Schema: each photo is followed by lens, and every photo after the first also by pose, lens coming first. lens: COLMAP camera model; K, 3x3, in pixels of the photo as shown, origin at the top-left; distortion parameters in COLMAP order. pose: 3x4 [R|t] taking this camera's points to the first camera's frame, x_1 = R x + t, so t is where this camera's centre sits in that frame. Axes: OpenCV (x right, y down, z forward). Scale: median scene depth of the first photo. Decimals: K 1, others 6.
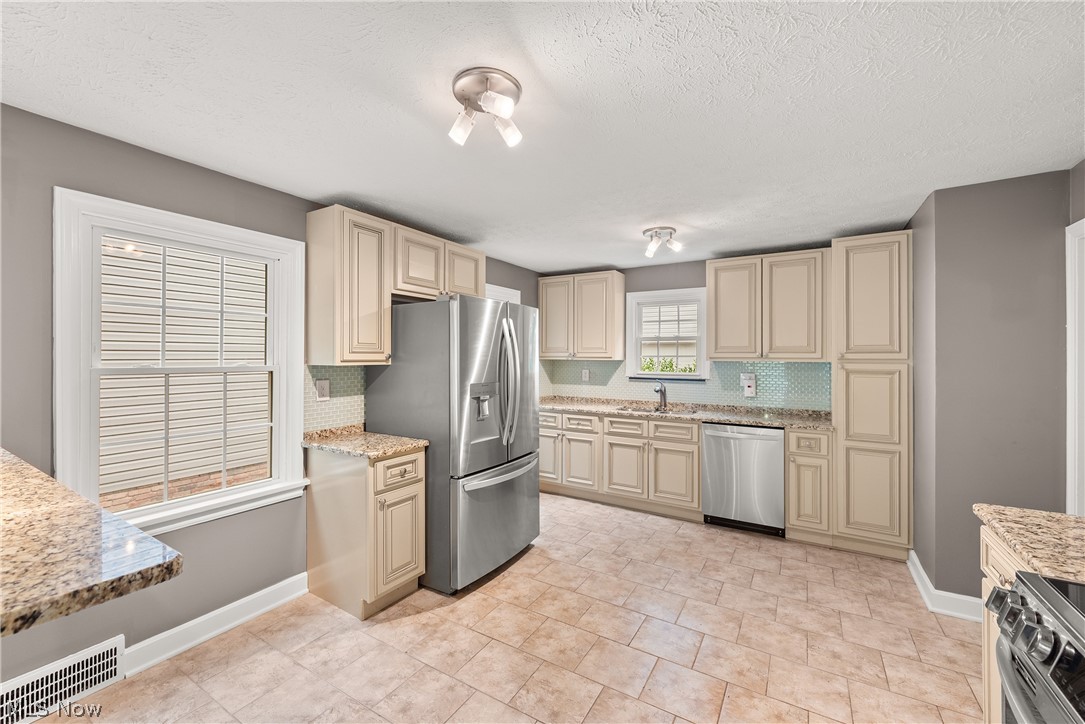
lens RADIAL K [[440.2, 0, 541.9], [0, 440.2, 355.5], [0, 0, 1]] dist [0.011369, -0.004202]
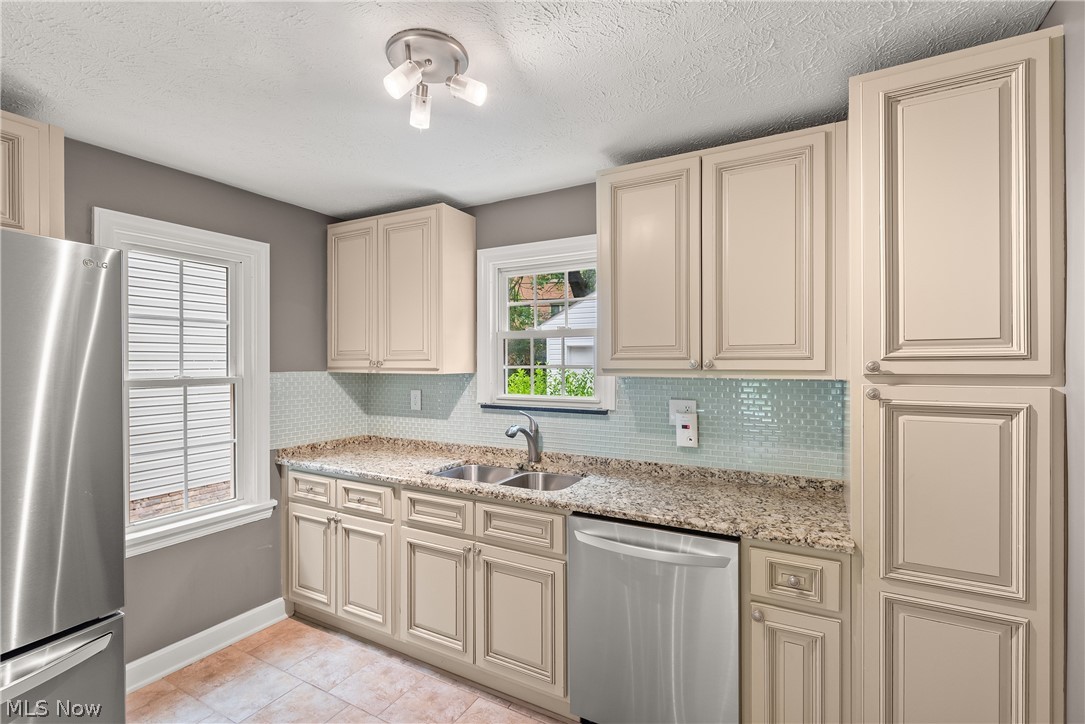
lens RADIAL K [[483.3, 0, 546.0], [0, 483.3, 365.3], [0, 0, 1]] dist [0.000540, -0.000443]
pose [[0.999189, -0.006088, 0.039813, 0.290881], [0.005757, 0.999948, 0.008416, -0.004774], [-0.039862, -0.008180, 0.999172, 0.459537]]
